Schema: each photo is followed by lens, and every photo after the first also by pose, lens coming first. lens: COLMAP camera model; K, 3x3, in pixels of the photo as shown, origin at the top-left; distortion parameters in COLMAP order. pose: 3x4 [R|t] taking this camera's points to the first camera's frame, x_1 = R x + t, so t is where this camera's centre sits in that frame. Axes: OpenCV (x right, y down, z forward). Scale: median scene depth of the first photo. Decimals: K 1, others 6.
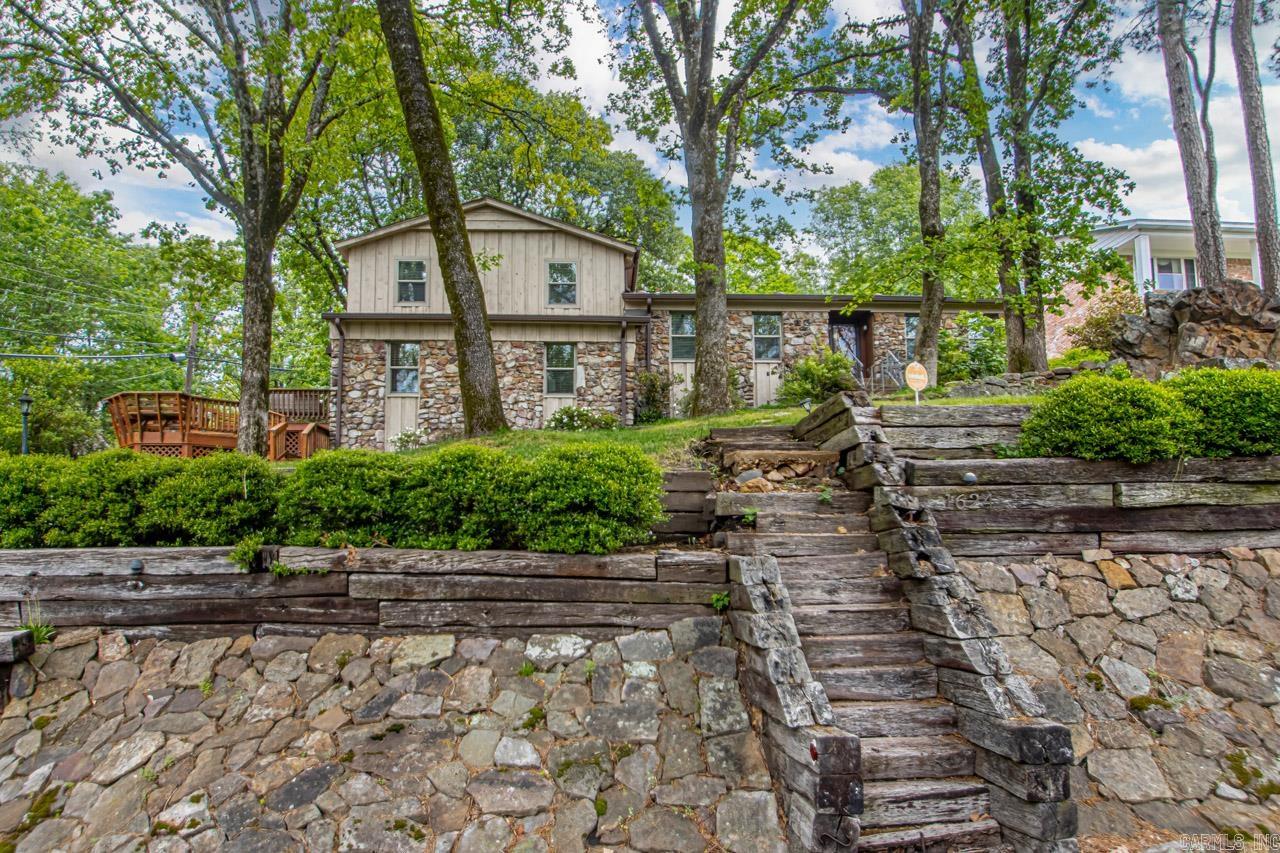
lens RADIAL K [[776.2, 0, 639.5], [0, 776.2, 464.6], [0, 0, 1]] dist [0.022024, 0.000598]
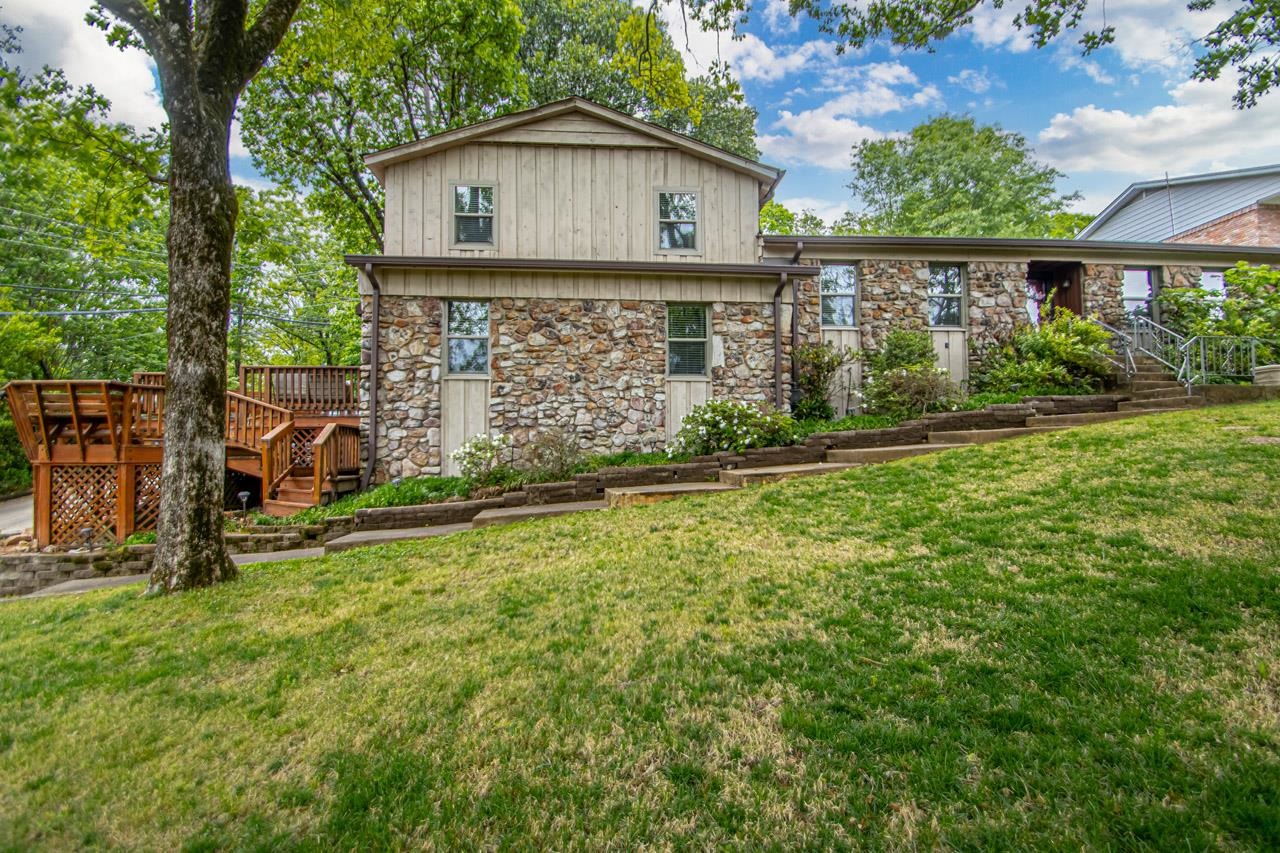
lens RADIAL K [[613.9, 0, 640.0], [0, 613.9, 426.5], [0, 0, 1]] dist [0.037404, -0.025052]
pose [[0.999777, 0.005666, 0.020329, -0.158714], [-0.006750, 0.998535, 0.053685, -0.075042], [-0.019995, -0.053811, 0.998351, 0.441181]]
